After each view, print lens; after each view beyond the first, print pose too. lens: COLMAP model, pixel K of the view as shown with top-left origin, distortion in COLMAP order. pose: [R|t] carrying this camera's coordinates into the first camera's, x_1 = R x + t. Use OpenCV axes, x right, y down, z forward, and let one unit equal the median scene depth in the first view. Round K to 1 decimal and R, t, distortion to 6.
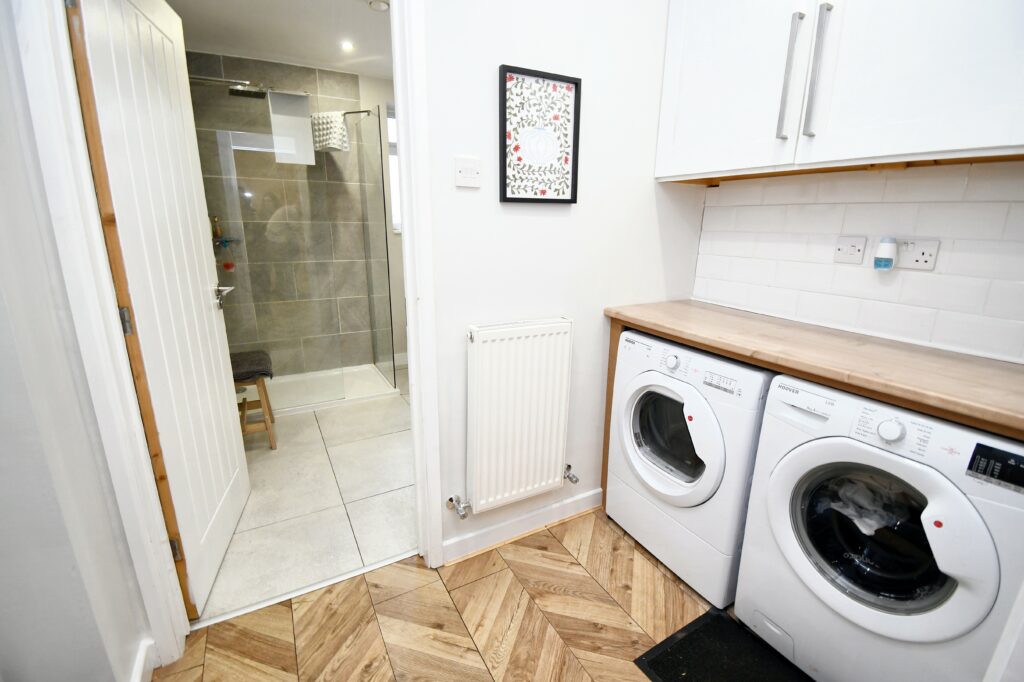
lens RADIAL K [[445.4, 0, 512.1], [0, 445.4, 342.9], [0, 0, 1]] dist [-0.000786, -0.011621]
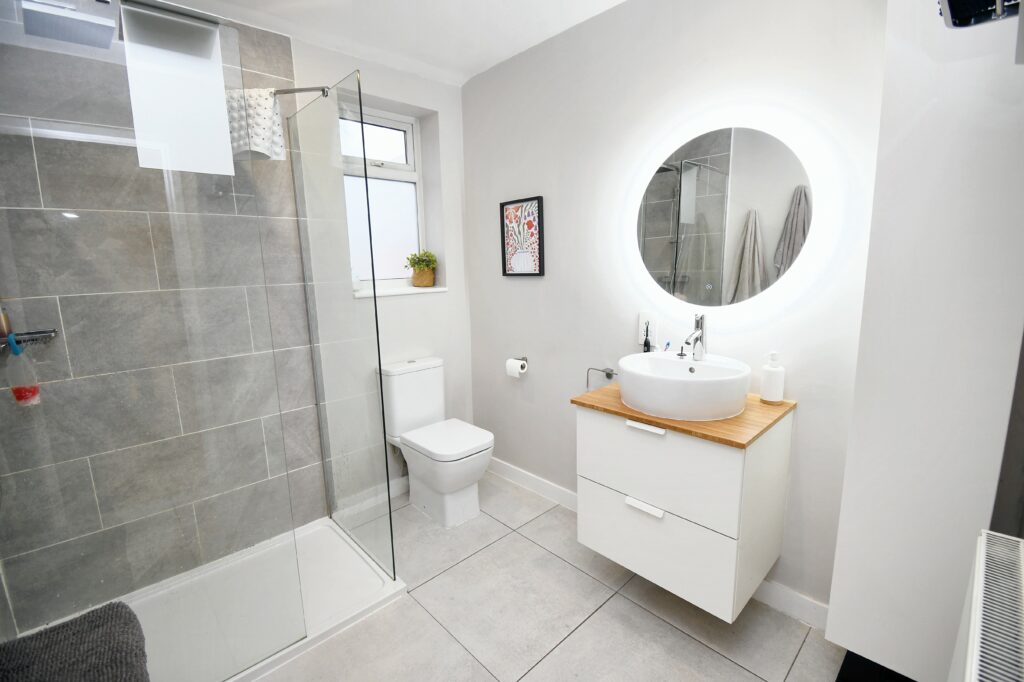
lens RADIAL K [[445.4, 0, 504.2], [0, 445.4, 343.3], [0, 0, 1]] dist [-0.000786, -0.011621]
pose [[0.971297, -0.071060, 0.227007, -0.218581], [0.090880, 0.992797, -0.078074, -0.123341], [-0.219823, 0.096463, 0.970759, 0.383162]]
